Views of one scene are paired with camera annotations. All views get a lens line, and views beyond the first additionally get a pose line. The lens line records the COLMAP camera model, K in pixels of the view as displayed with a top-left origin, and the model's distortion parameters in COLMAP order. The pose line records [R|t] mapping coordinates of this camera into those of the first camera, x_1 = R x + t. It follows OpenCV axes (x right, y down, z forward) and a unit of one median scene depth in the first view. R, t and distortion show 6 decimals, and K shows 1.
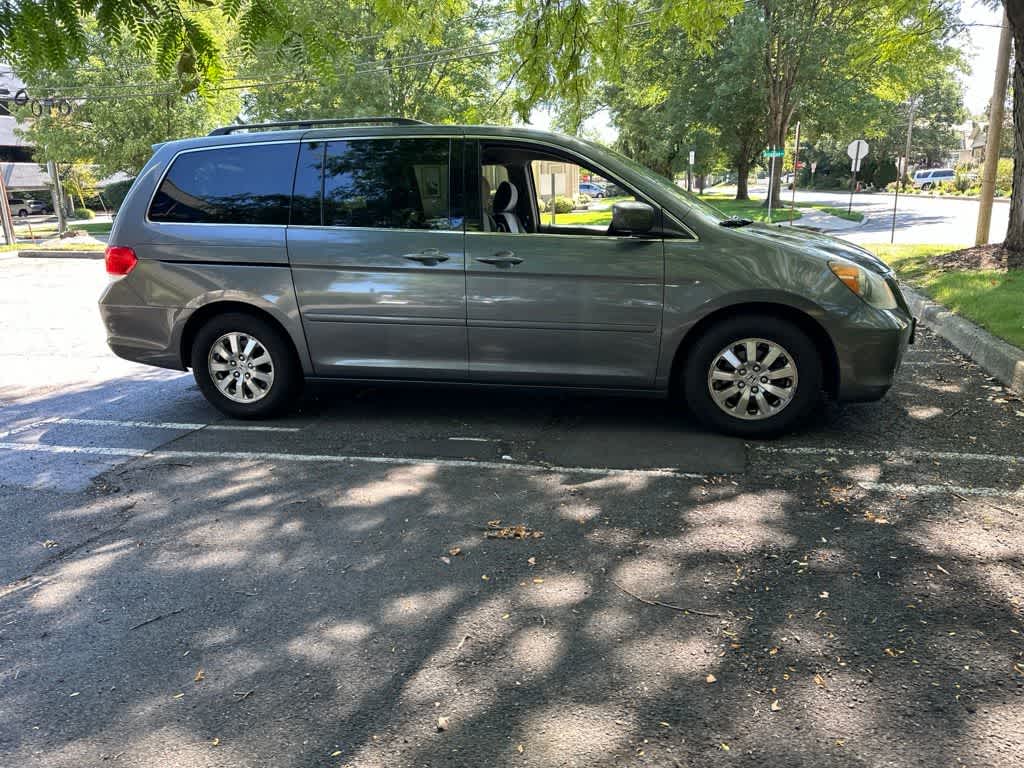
lens RADIAL K [[717.2, 0, 517.2], [0, 717.2, 385.4], [0, 0, 1]] dist [0.051527, -0.066341]
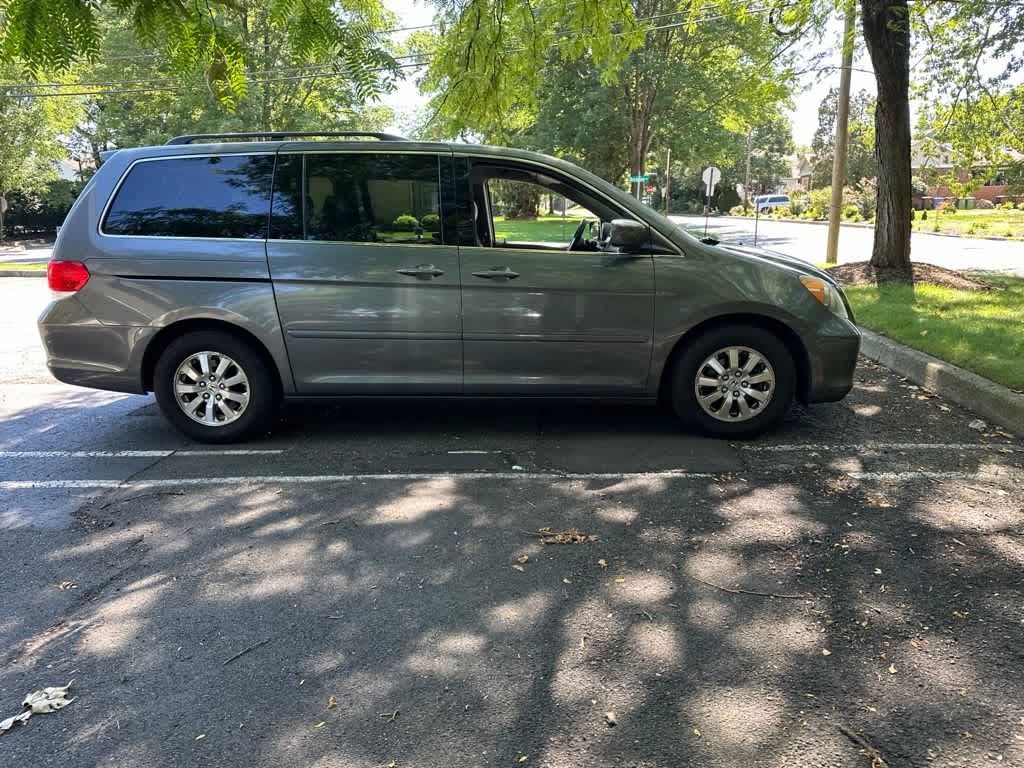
lens RADIAL K [[717.2, 0, 517.2], [0, 717.2, 385.4], [0, 0, 1]] dist [0.051527, -0.066341]
pose [[0.982737, -0.029323, 0.182668, -0.187431], [0.033811, 0.999197, -0.021502, 0.005456], [-0.181891, 0.027307, 0.982939, -0.000093]]
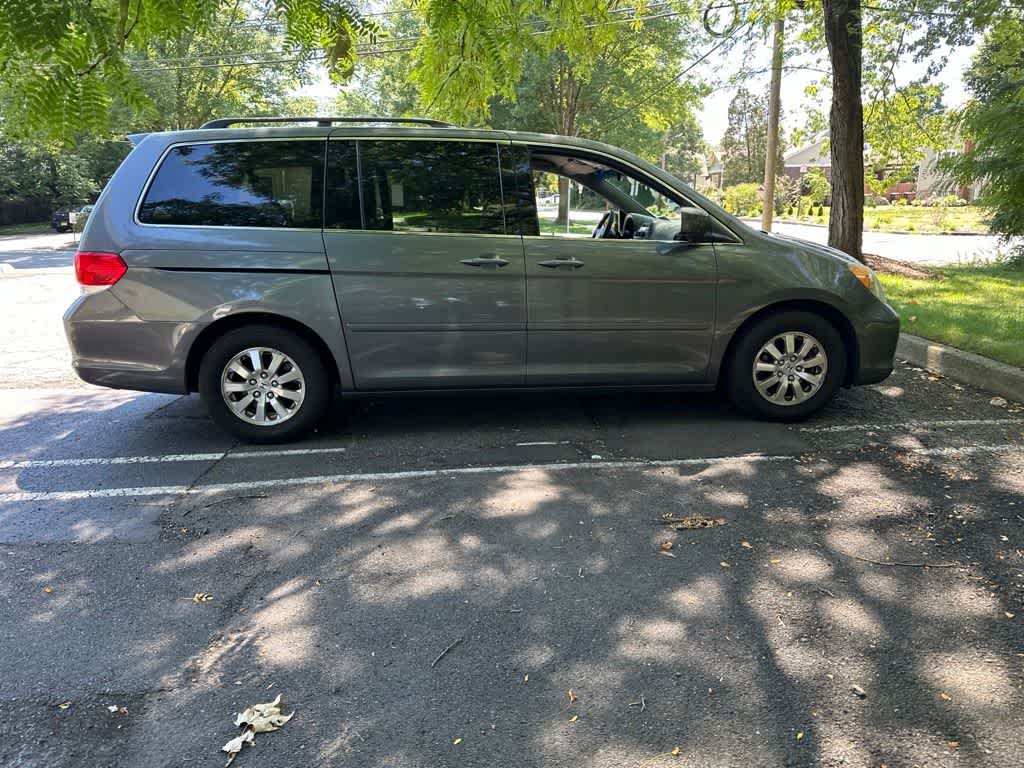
lens RADIAL K [[717.8, 0, 520.0], [0, 717.8, 382.2], [0, 0, 1]] dist [0.046274, -0.057945]
pose [[0.953997, -0.054187, 0.294880, -0.394181], [0.061038, 0.998036, -0.014071, 0.002427], [-0.293539, 0.031422, 0.955431, 0.057482]]
